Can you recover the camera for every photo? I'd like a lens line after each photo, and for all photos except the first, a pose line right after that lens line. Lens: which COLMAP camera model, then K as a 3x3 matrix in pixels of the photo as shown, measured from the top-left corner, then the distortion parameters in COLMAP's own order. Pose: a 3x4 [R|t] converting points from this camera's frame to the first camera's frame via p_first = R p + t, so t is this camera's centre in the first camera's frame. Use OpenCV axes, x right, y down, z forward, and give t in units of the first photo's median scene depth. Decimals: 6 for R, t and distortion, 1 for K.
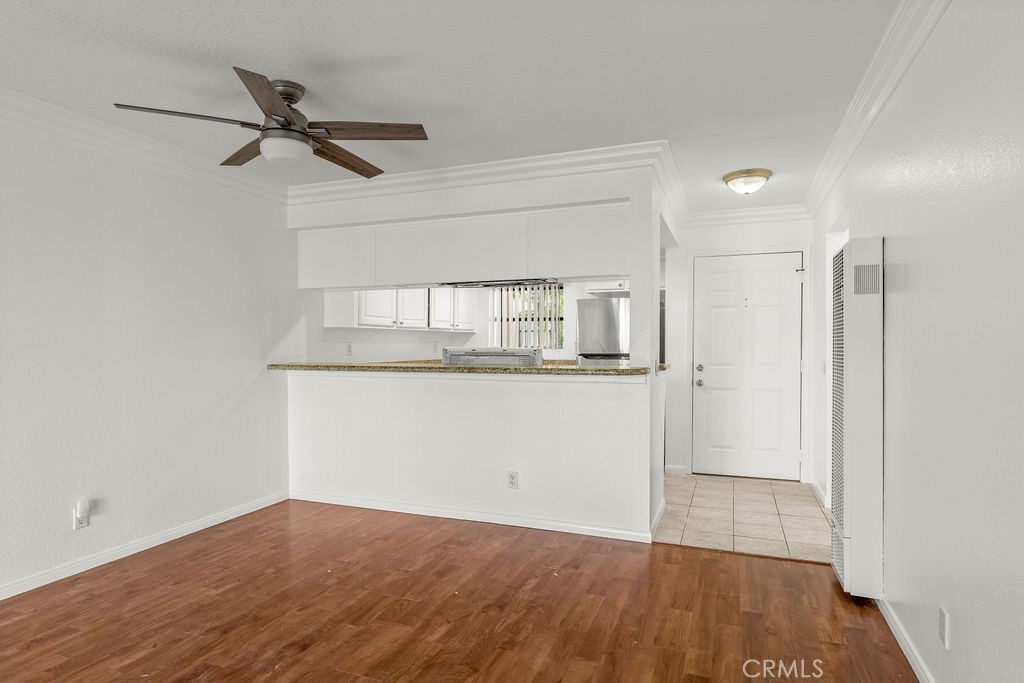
lens RADIAL K [[577.8, 0, 509.6], [0, 577.8, 349.4], [0, 0, 1]] dist [0.005574, -0.000264]
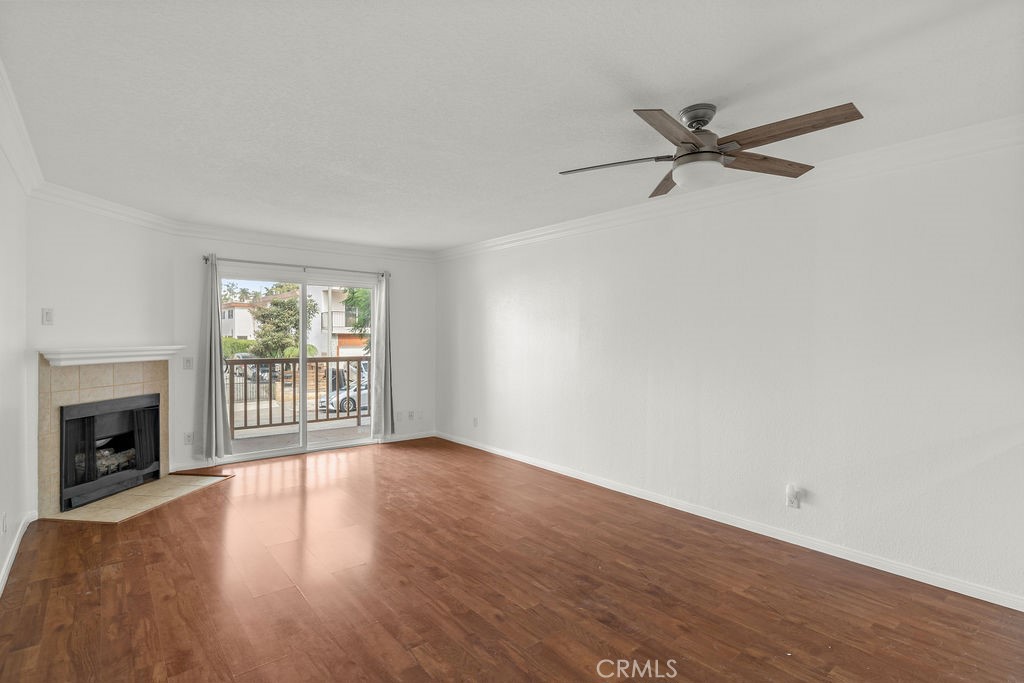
lens RADIAL K [[489.2, 0, 514.4], [0, 489.2, 335.2], [0, 0, 1]] dist [-0.000195, 0.000114]
pose [[-0.465420, -0.002358, -0.885087, 0.492092], [-0.013388, 0.999901, 0.004377, -0.060000], [0.884989, 0.013886, -0.465405, 1.024407]]
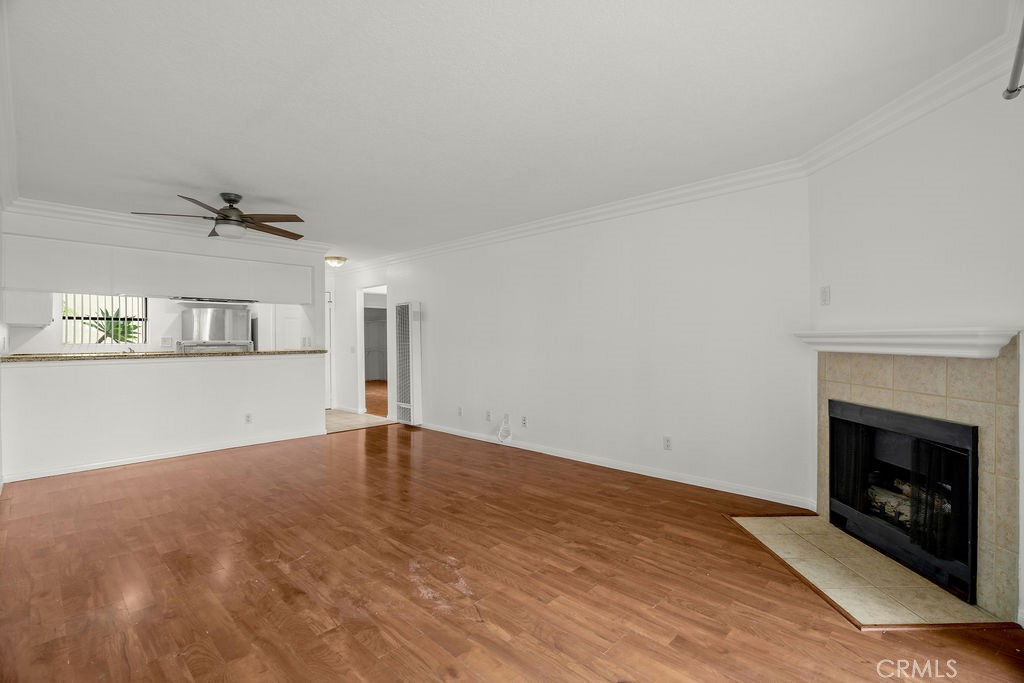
lens RADIAL K [[475.2, 0, 507.7], [0, 475.2, 340.9], [0, 0, 1]] dist [-0.017594, 0.000136]
pose [[0.382530, -0.004974, 0.923930, -1.283740], [0.011427, 0.999934, 0.000652, 0.007552], [-0.923872, 0.010309, 0.382562, -0.317179]]
